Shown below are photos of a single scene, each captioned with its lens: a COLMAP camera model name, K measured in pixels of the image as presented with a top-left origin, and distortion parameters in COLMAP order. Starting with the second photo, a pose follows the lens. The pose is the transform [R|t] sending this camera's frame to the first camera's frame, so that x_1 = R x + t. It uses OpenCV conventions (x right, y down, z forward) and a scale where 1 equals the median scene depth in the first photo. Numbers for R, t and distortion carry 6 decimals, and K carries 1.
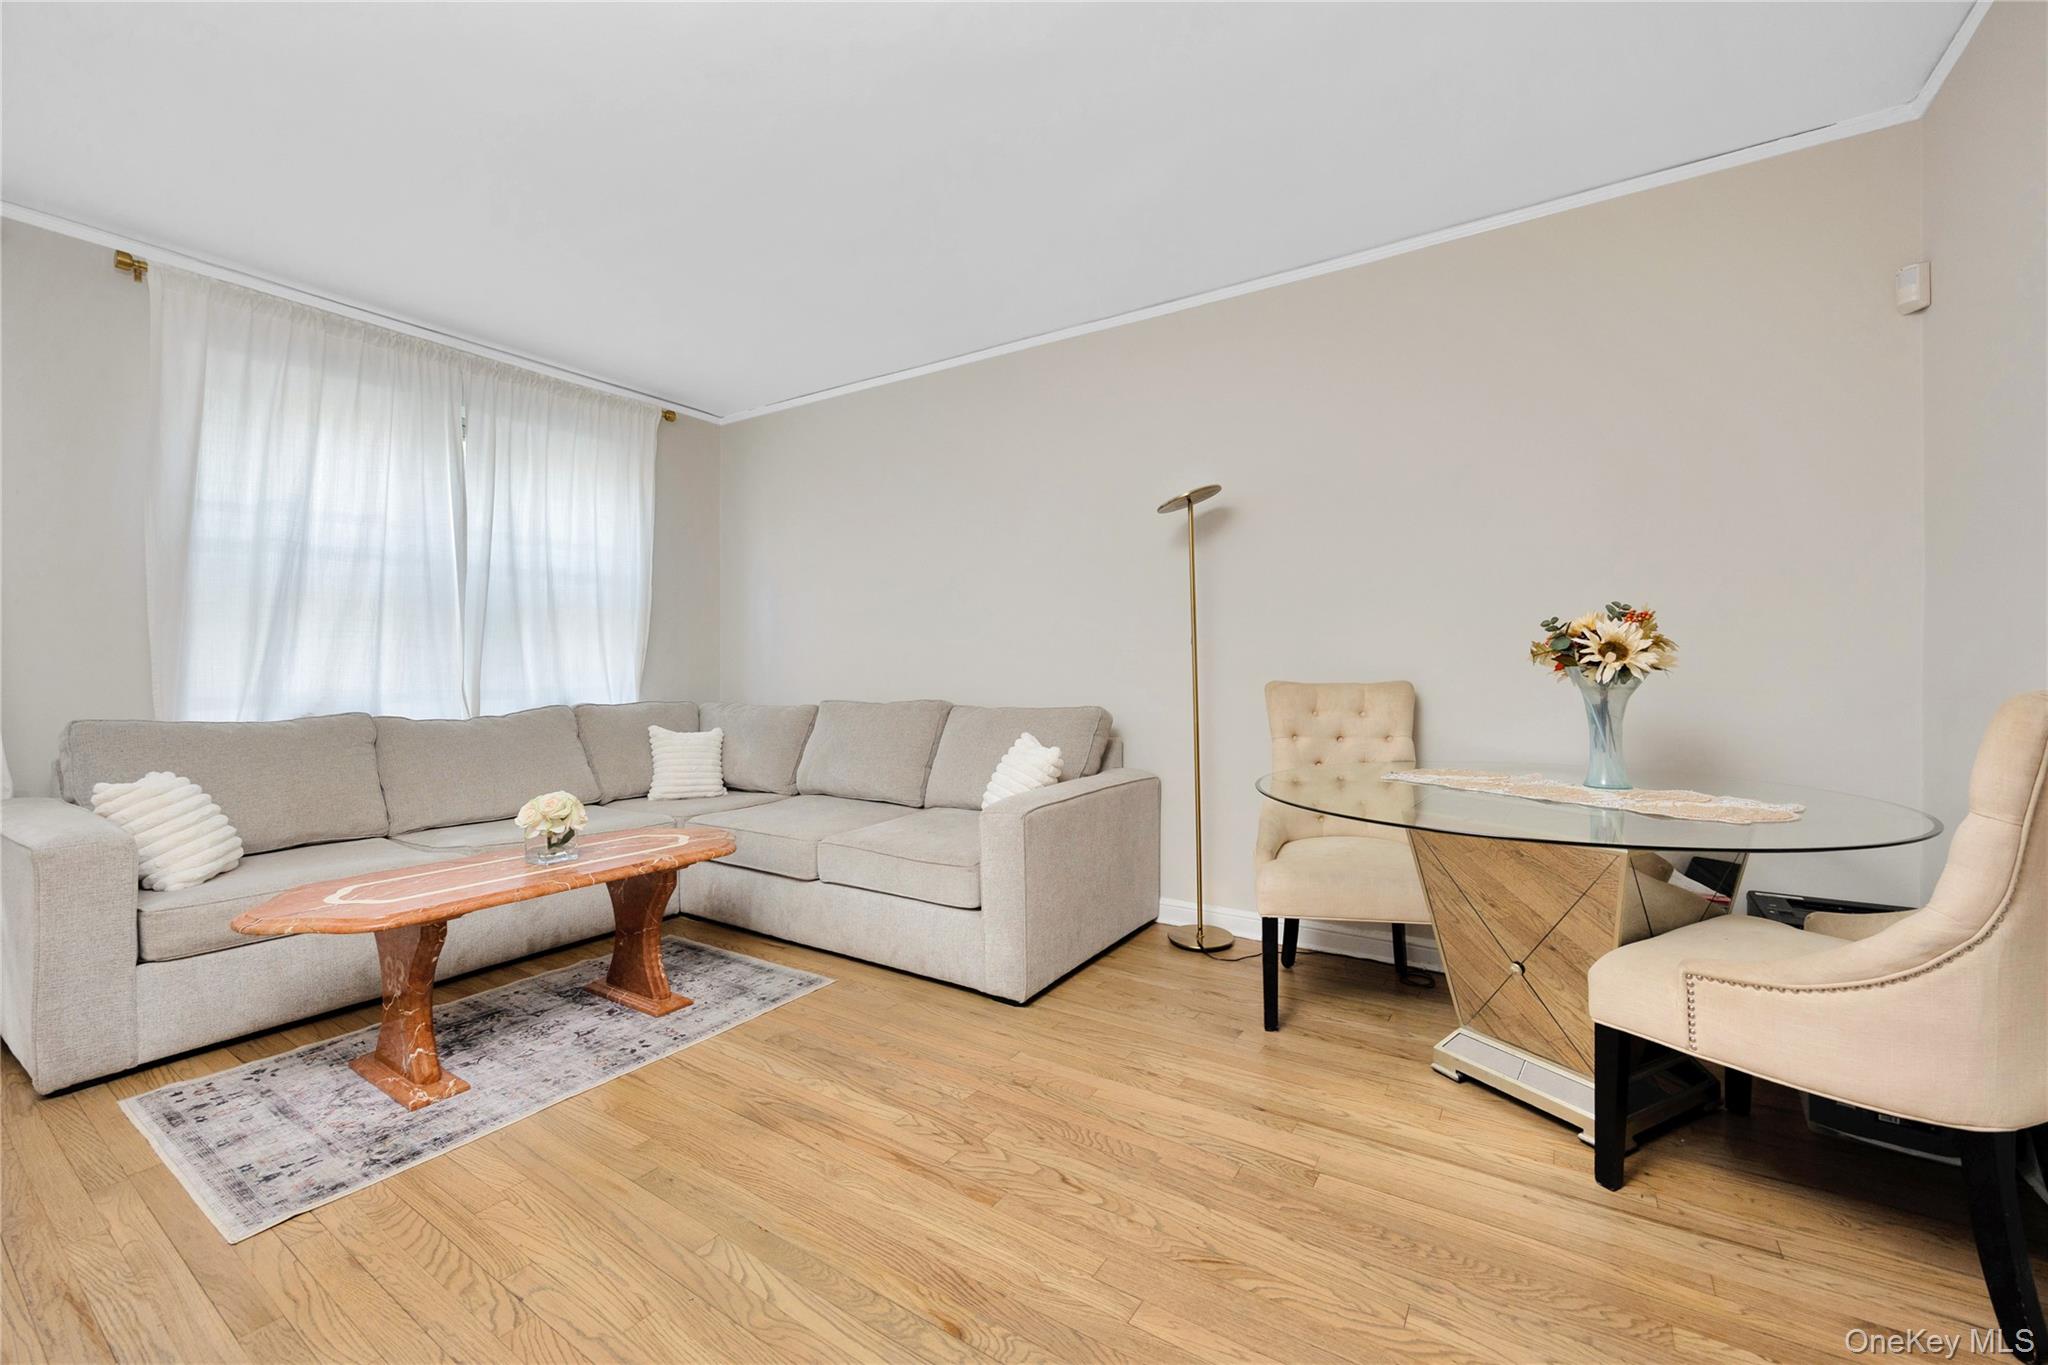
lens RADIAL K [[818.3, 0, 1022.8], [0, 818.3, 685.7], [0, 0, 1]] dist [-0.006588, 0.000602]
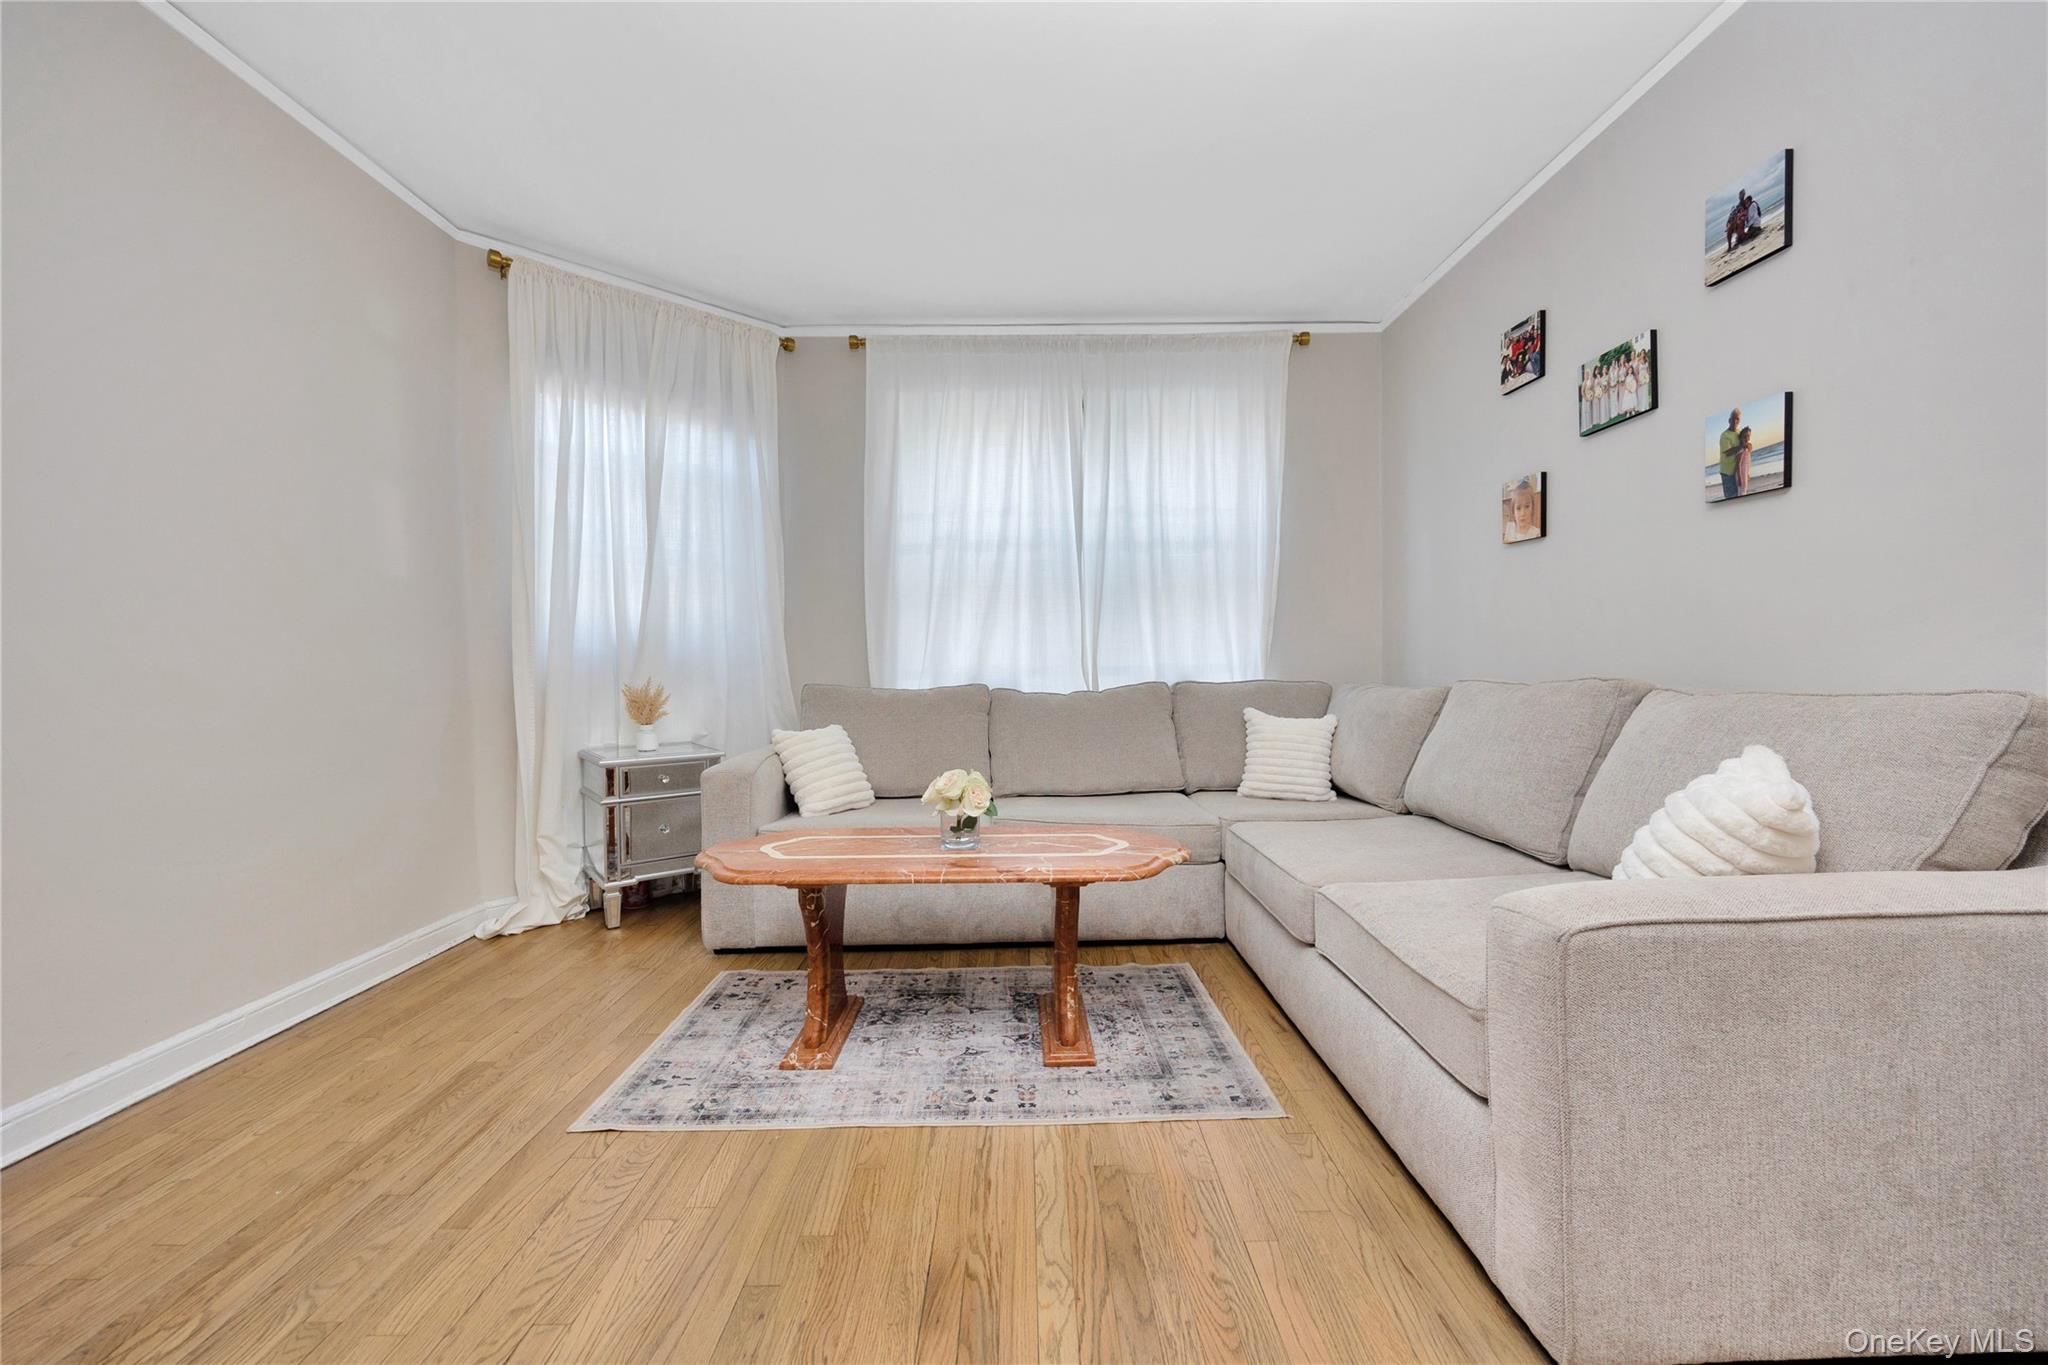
lens RADIAL K [[818.3, 0, 1022.8], [0, 818.3, 685.7], [0, 0, 1]] dist [-0.006588, 0.000602]
pose [[0.552805, 0.012335, -0.833219, 0.186067], [-0.004613, 0.999920, 0.011742, 0.025746], [0.833298, -0.002647, 0.552818, 0.512356]]
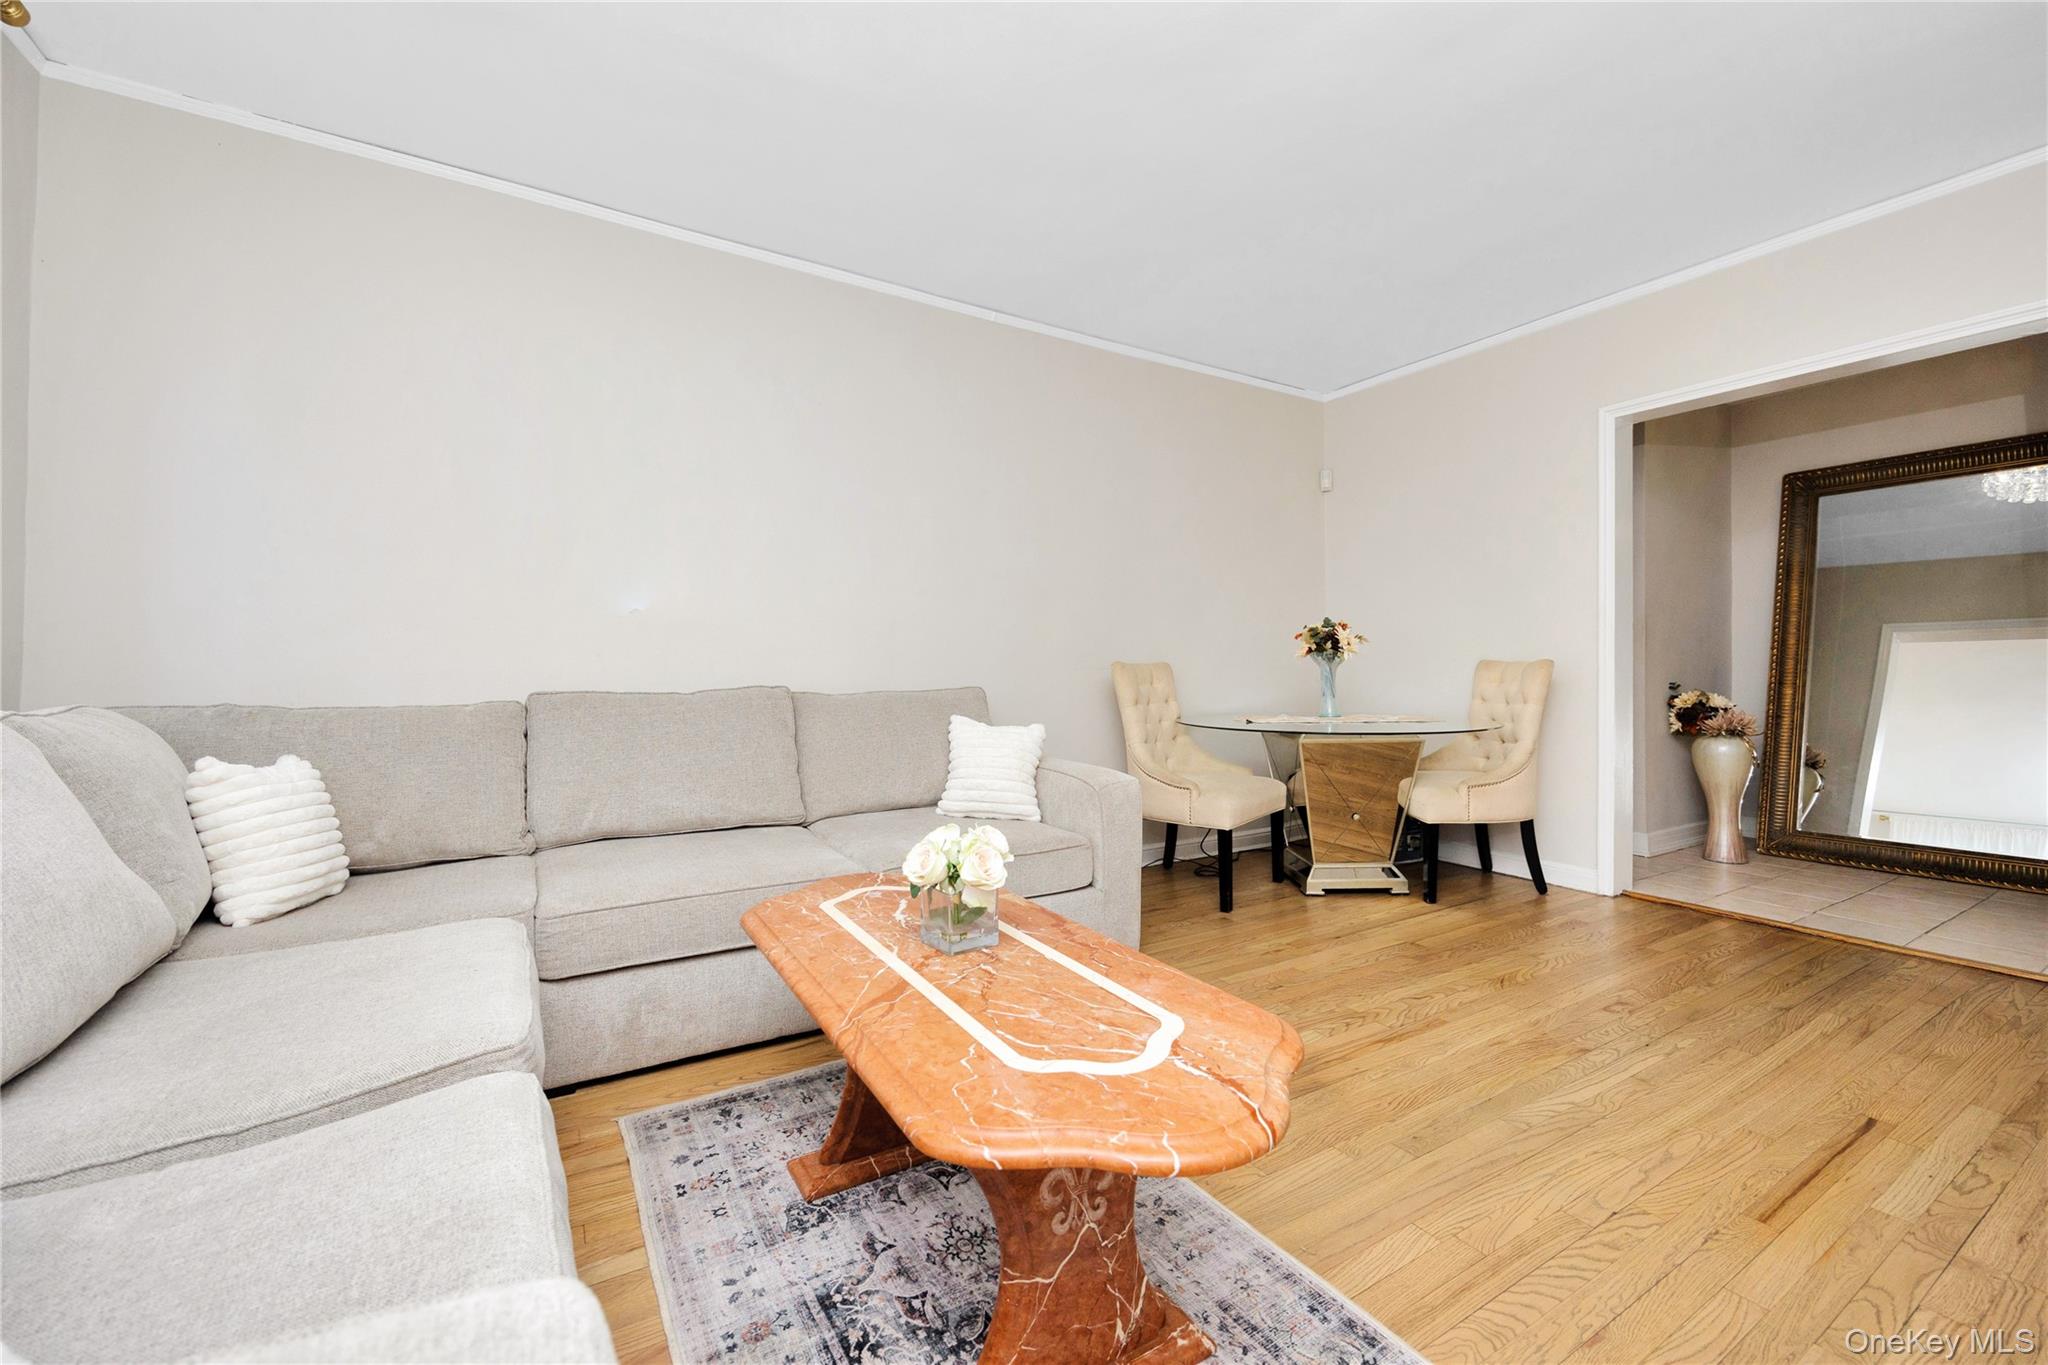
lens RADIAL K [[826.9, 0, 1031.5], [0, 826.9, 673.4], [0, 0, 1]] dist [-0.000661, 0.000146]
pose [[0.427243, -0.000352, 0.904137, -1.000135], [0.015872, 0.999849, -0.007110, 0.021801], [-0.903998, 0.017388, 0.427184, 0.632149]]
